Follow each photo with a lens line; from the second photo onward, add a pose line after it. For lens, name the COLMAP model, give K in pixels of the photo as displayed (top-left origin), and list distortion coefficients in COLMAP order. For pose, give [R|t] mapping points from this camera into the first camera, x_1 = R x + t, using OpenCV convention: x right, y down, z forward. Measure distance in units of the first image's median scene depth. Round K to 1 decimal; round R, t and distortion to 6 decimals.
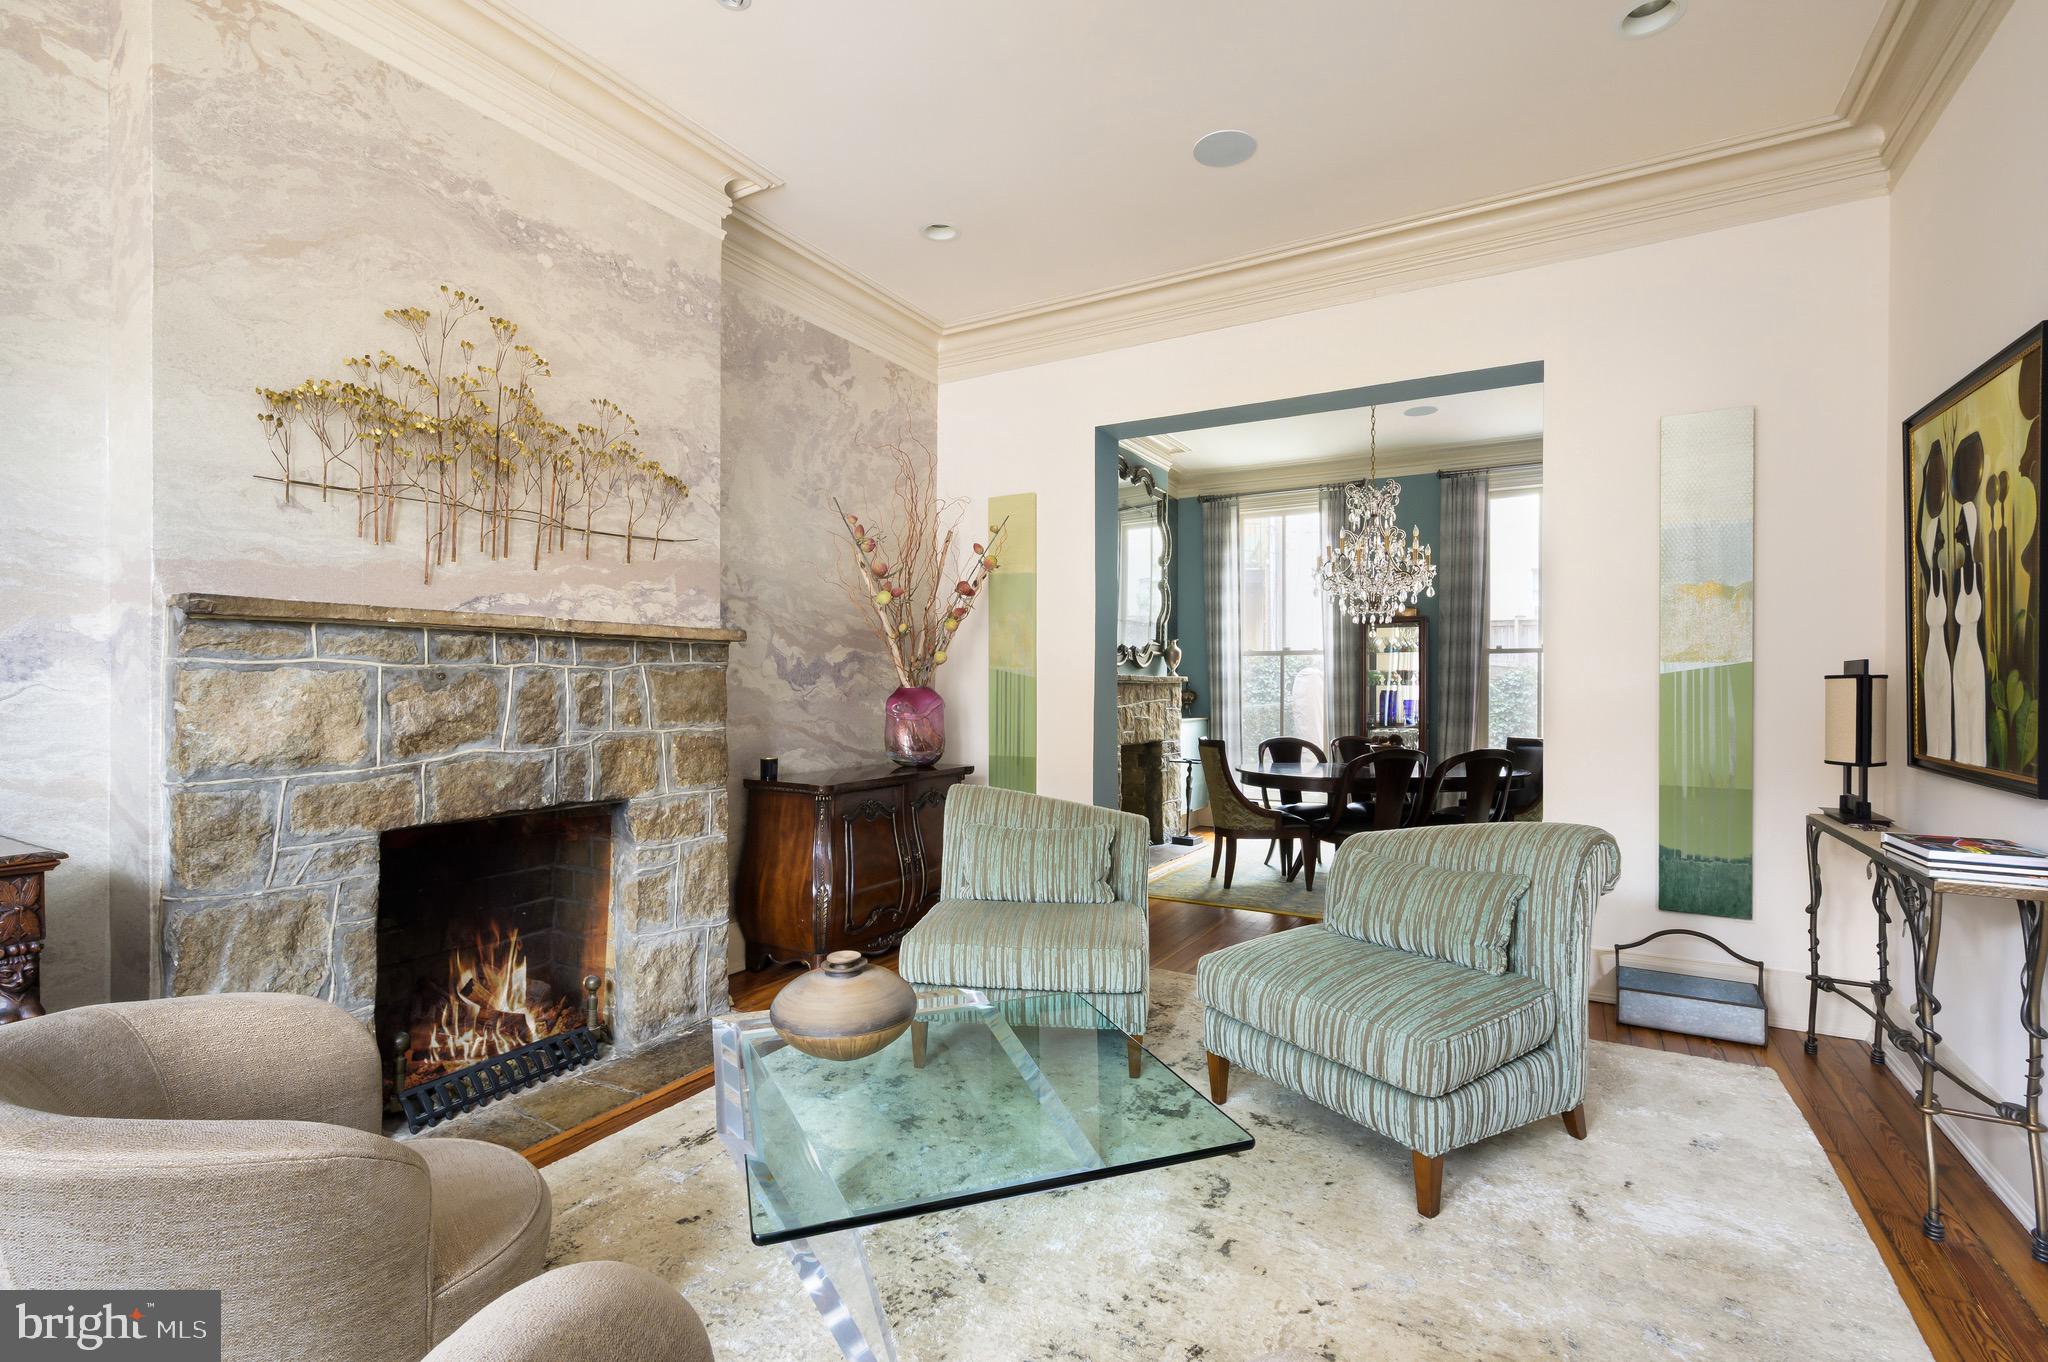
lens RADIAL K [[947.6, 0, 1024.0], [0, 947.6, 681.0], [0, 0, 1]] dist [0.001038, 0.000031]
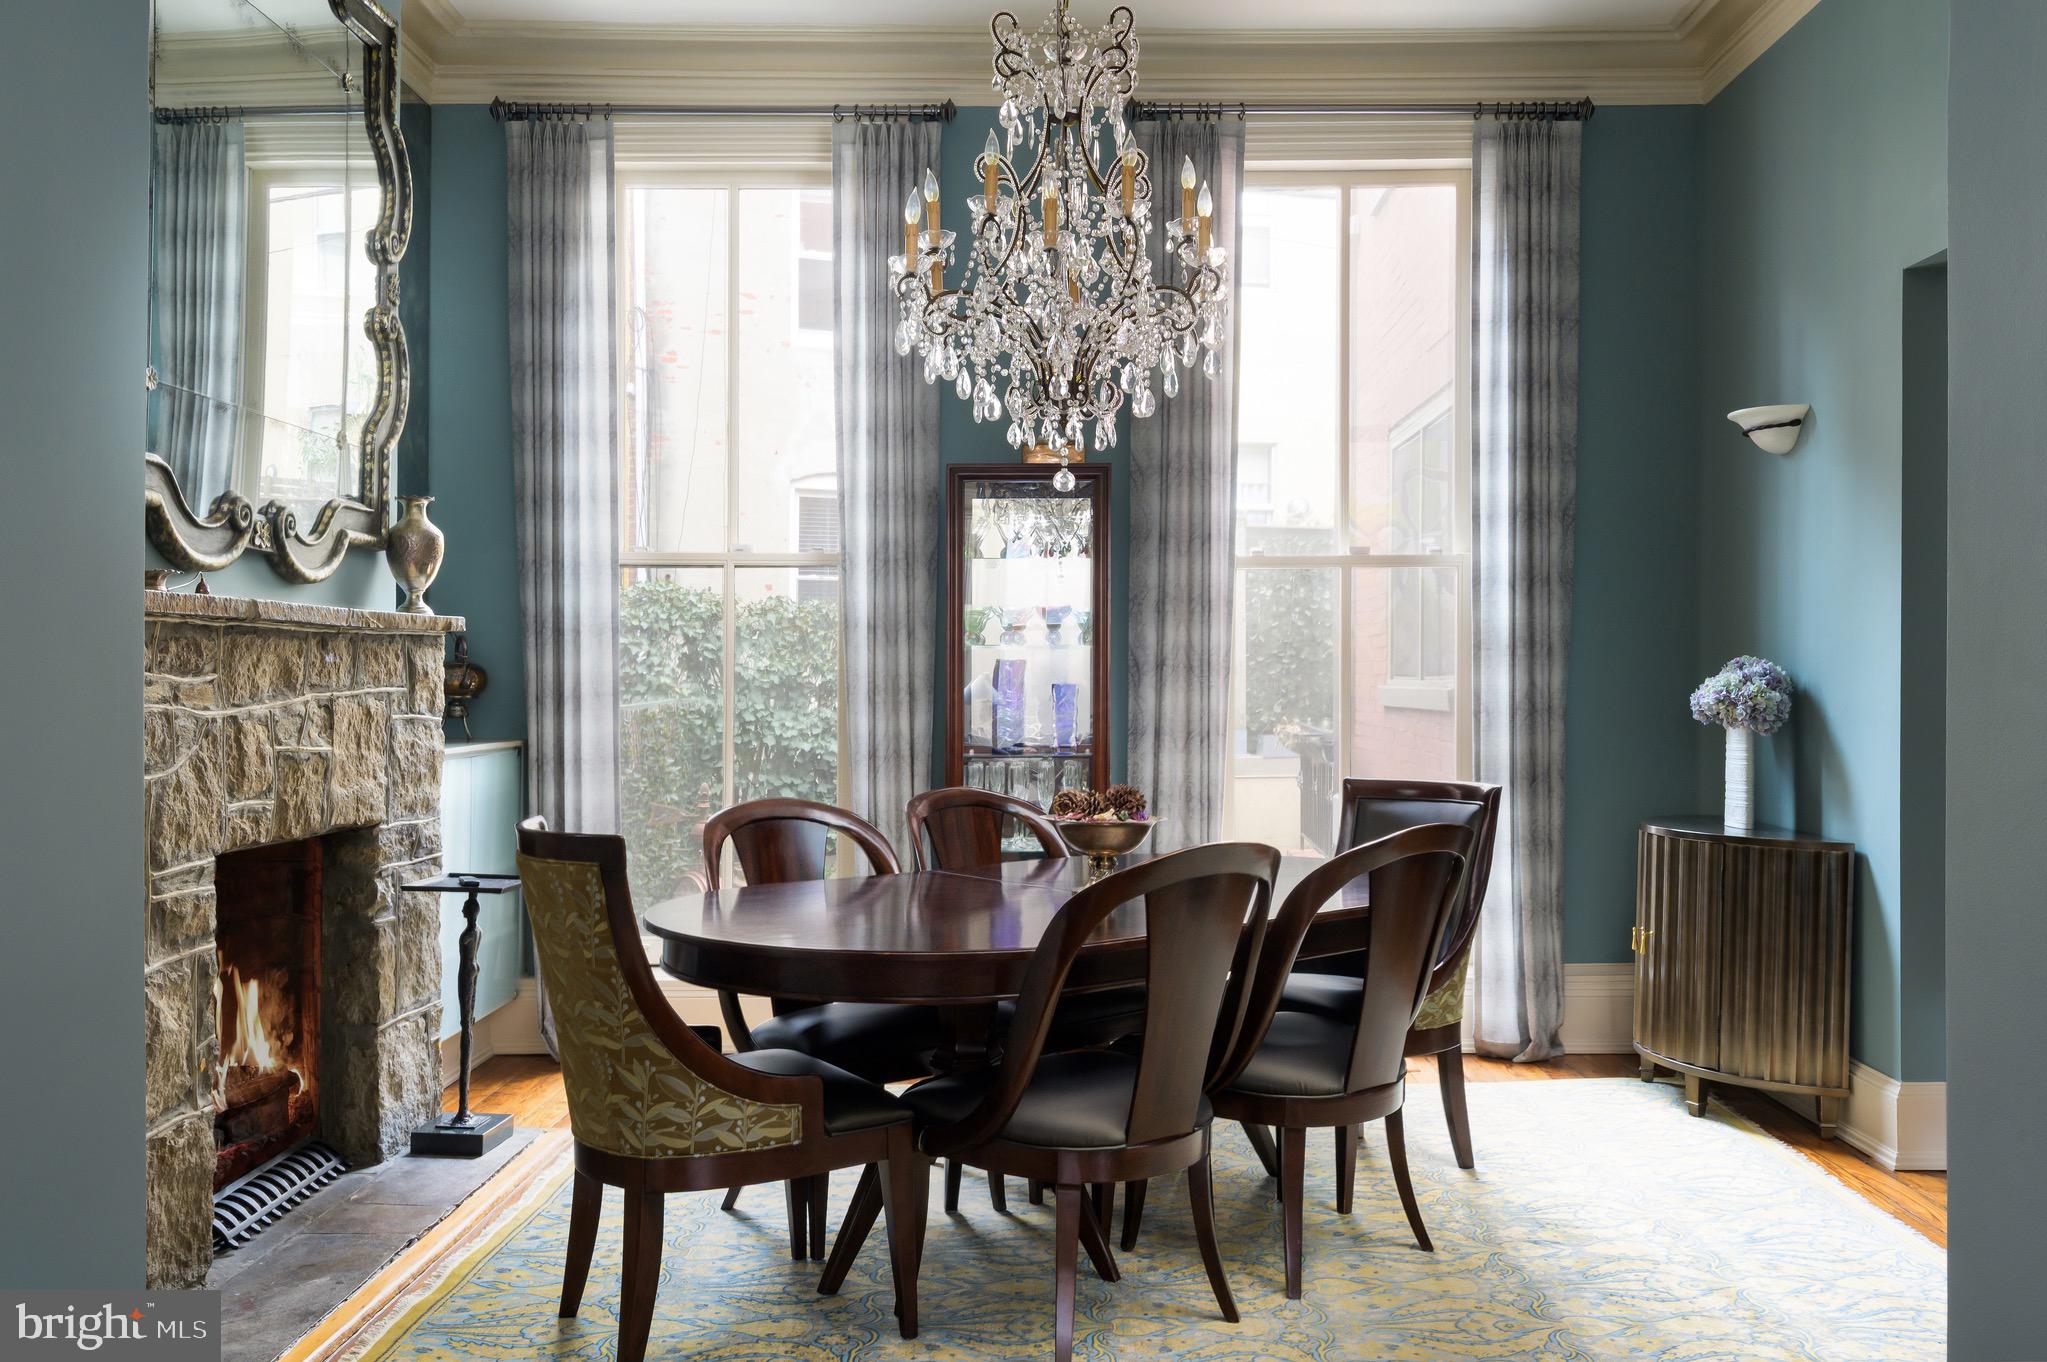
lens RADIAL K [[1636.5, 0, 1022.3], [0, 1636.5, 642.8], [0, 0, 1]] dist [0.003671, -0.000159]
pose [[0.870263, 0.005931, 0.492552, 0.067311], [0.000860, 0.999908, -0.013559, 0.012540], [-0.492587, 0.012223, 0.870178, 0.445918]]
